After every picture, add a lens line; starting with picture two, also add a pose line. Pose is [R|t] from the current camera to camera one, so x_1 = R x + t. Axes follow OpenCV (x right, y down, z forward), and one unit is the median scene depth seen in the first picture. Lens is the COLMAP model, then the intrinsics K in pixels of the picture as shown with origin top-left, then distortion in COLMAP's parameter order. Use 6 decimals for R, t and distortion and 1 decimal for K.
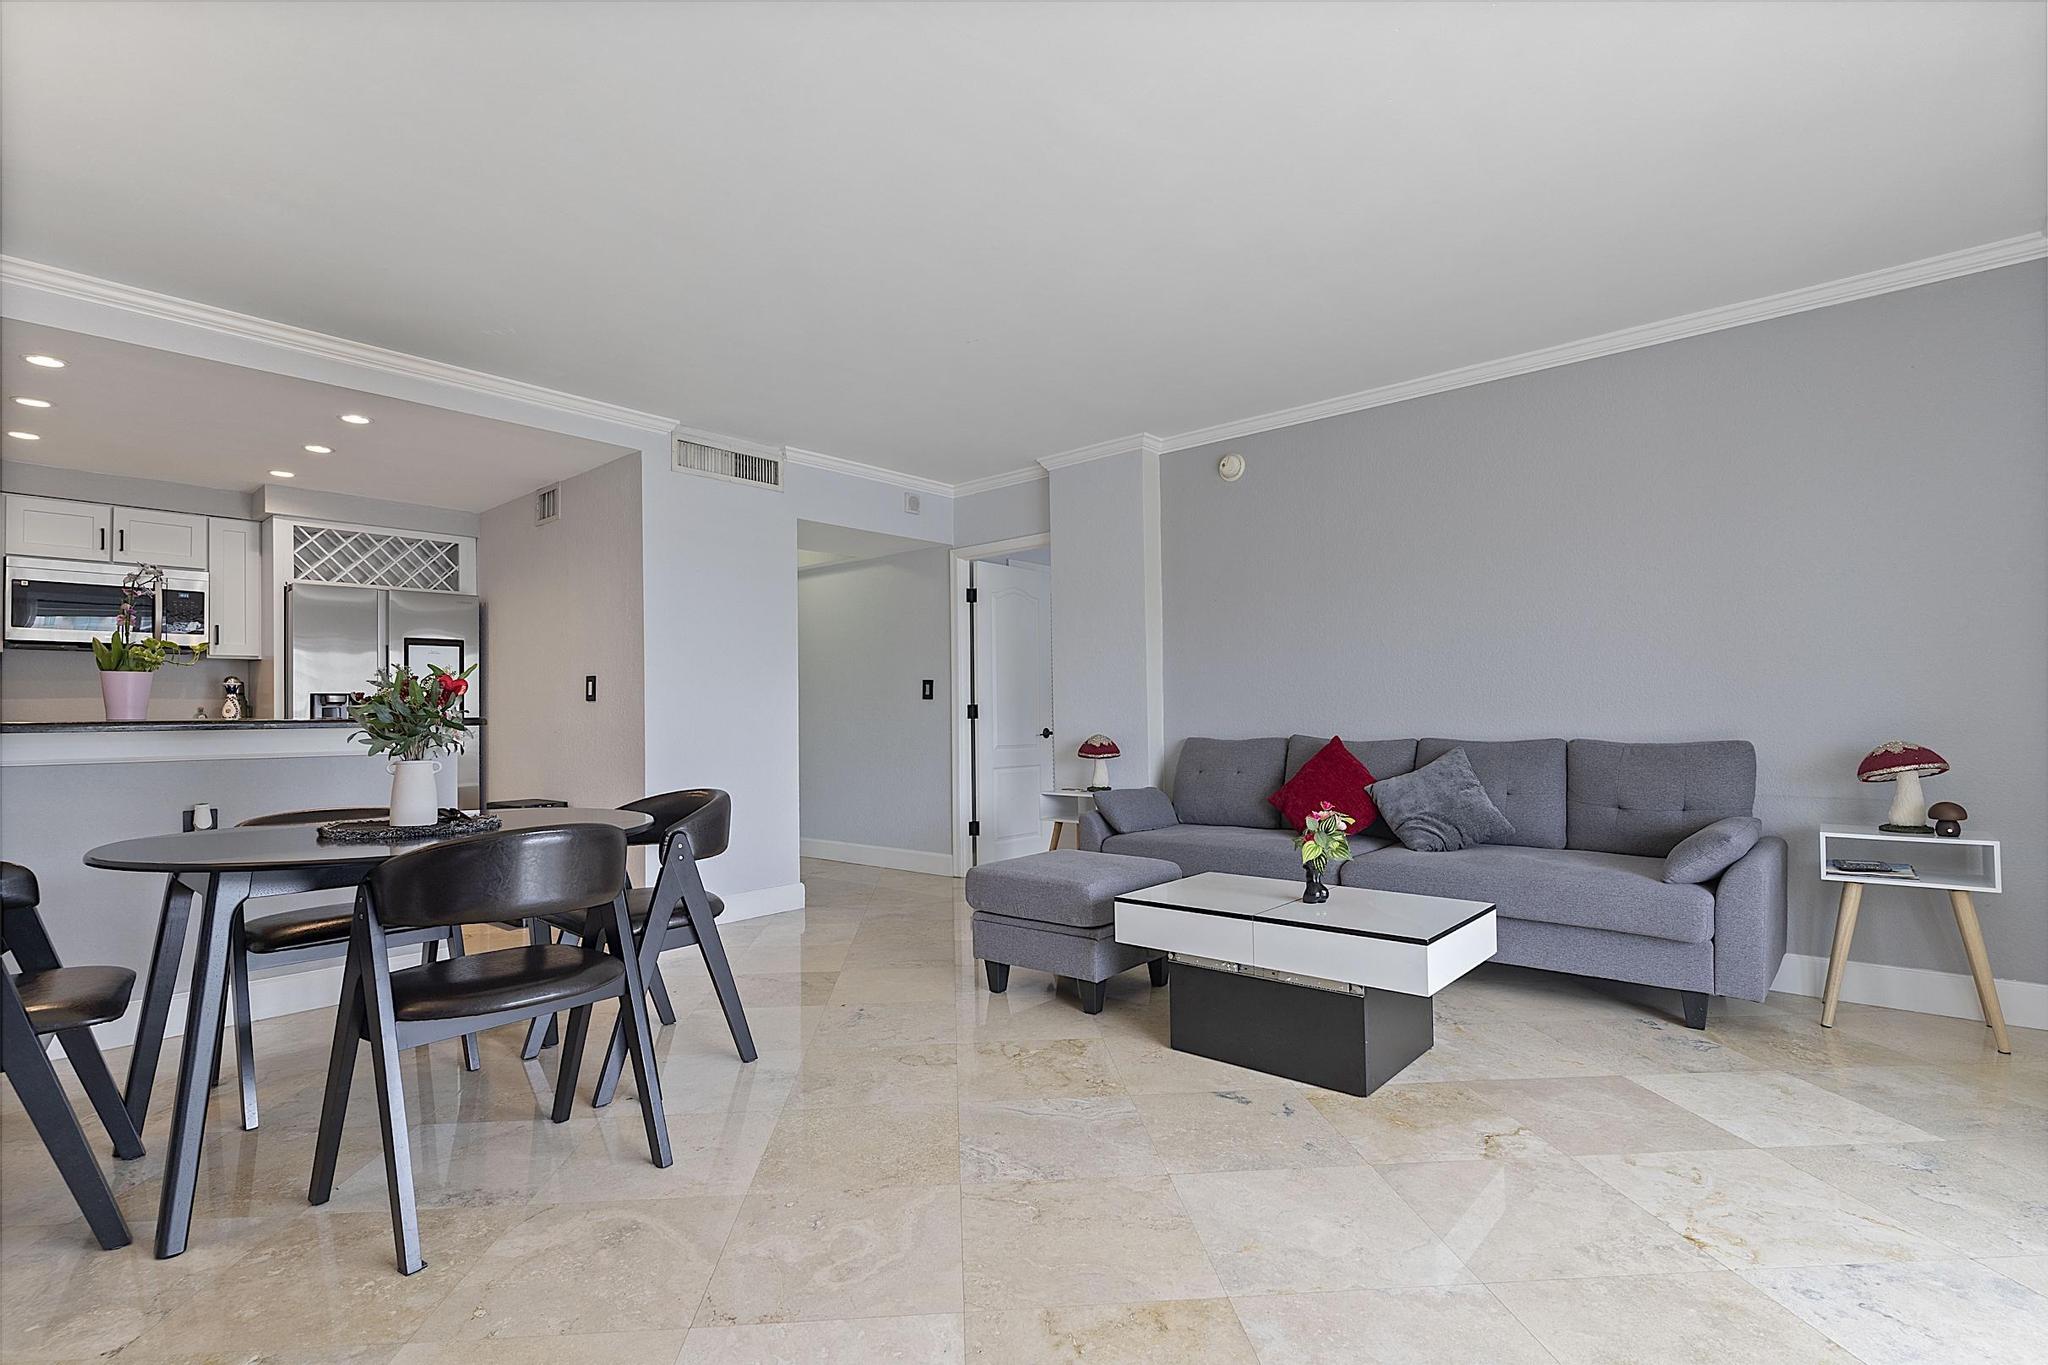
lens RADIAL K [[980.2, 0, 1024.0], [0, 980.2, 682.5], [0, 0, 1]] dist [-0.000888, -0.000605]
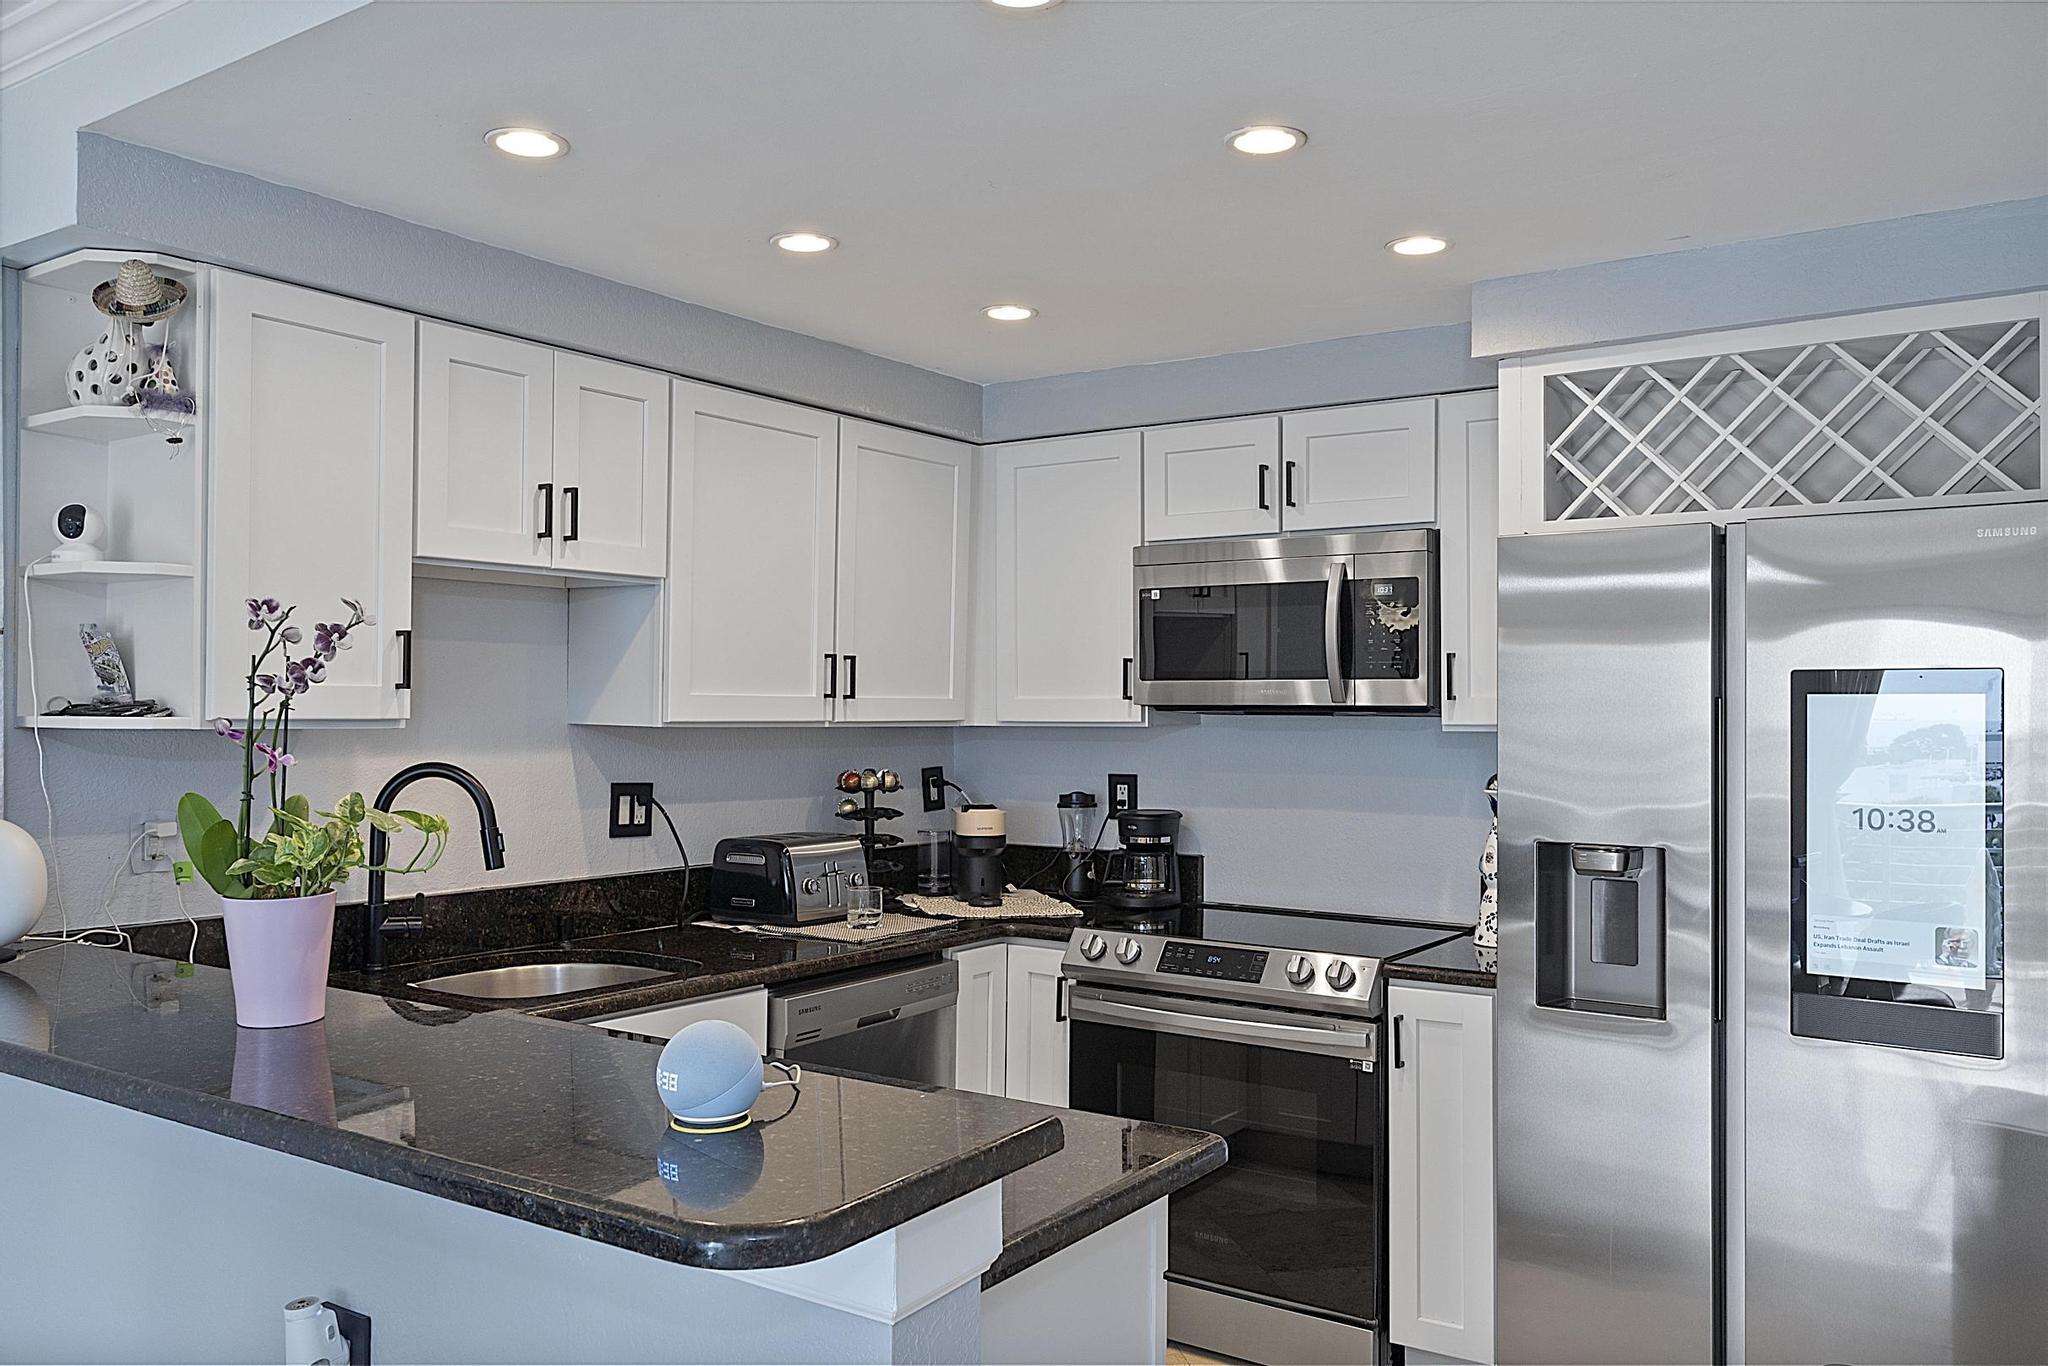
lens RADIAL K [[1564.8, 0, 1027.9], [0, 1564.8, 708.1], [0, 0, 1]] dist [0.007244, -0.002102]
pose [[0.113625, 0.013602, -0.993431, -0.182141], [0.027037, 0.999494, 0.016777, -0.051818], [0.993156, -0.028765, 0.113200, 0.751712]]
